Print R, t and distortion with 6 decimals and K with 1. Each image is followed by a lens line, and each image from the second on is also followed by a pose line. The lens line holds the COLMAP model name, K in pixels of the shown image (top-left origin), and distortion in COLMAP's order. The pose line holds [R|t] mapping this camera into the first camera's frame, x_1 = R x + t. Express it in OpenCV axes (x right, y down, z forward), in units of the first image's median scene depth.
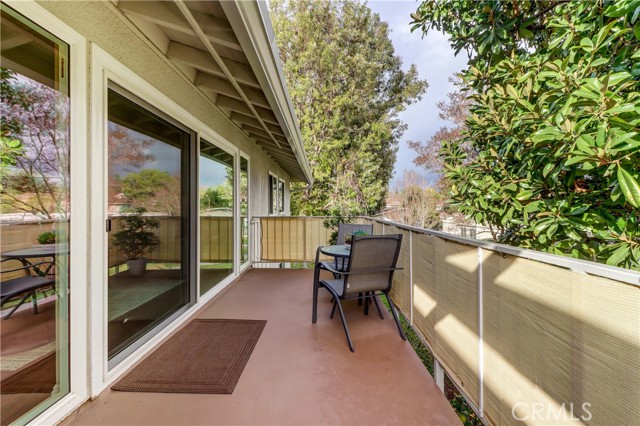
lens RADIAL K [[295.5, 0, 323.2], [0, 295.5, 208.8], [0, 0, 1]] dist [0.020366, -0.012629]
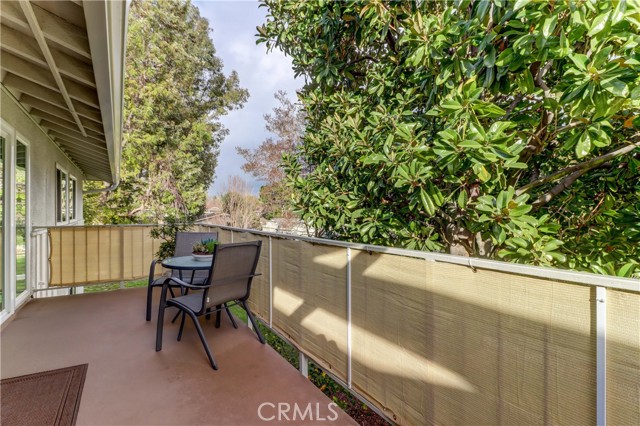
lens RADIAL K [[295.5, 0, 325.2], [0, 295.5, 212.0], [0, 0, 1]] dist [0.020366, -0.012629]
pose [[0.826882, 0.004384, 0.562359, -0.116308], [0.000509, 0.999963, -0.008545, -0.003336], [-0.562375, 0.007352, 0.826849, 0.027540]]
